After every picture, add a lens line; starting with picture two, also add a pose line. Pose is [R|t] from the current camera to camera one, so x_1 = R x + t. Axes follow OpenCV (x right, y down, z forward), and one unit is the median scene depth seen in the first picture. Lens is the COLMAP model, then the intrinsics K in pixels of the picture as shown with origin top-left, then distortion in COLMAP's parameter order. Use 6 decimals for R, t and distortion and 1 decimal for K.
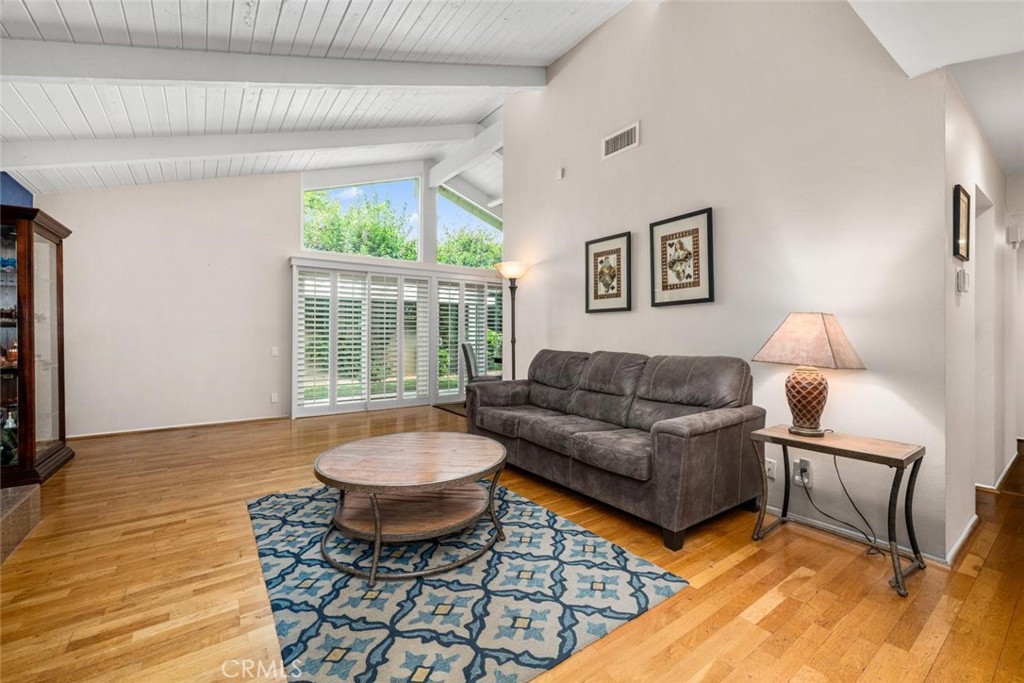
lens RADIAL K [[417.2, 0, 516.8], [0, 417.2, 333.3], [0, 0, 1]] dist [-0.000947, -0.000171]
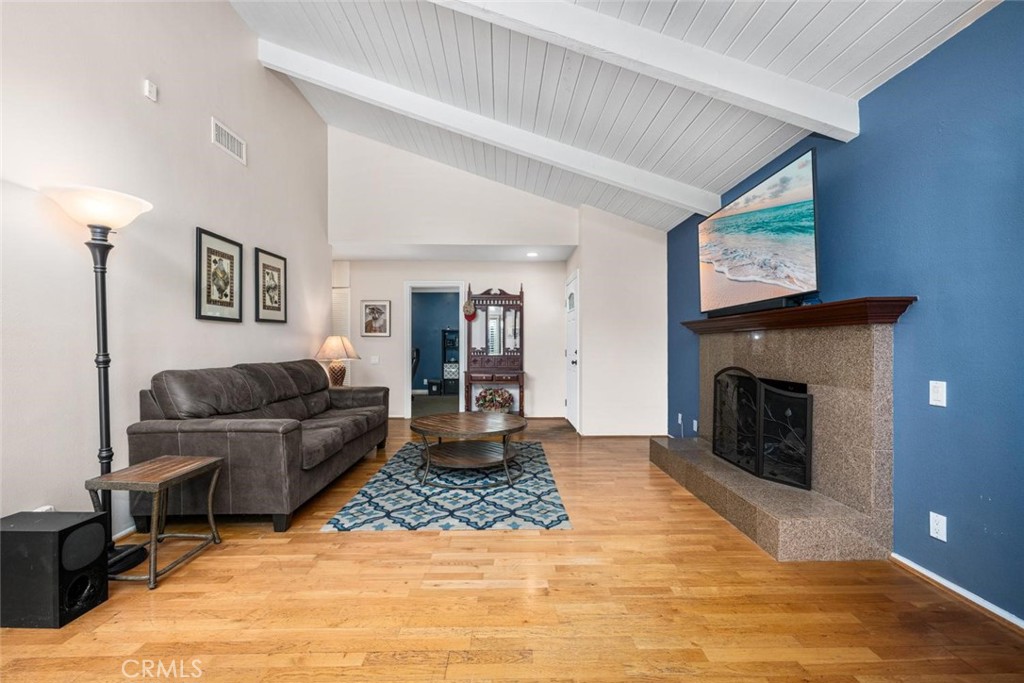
lens RADIAL K [[417.2, 0, 516.8], [0, 417.2, 333.3], [0, 0, 1]] dist [-0.000947, -0.000171]
pose [[-0.821293, 0.015059, 0.570307, -0.937163], [-0.003003, 0.999524, -0.030718, 0.000496], [-0.570498, -0.026941, -0.820857, 1.592260]]
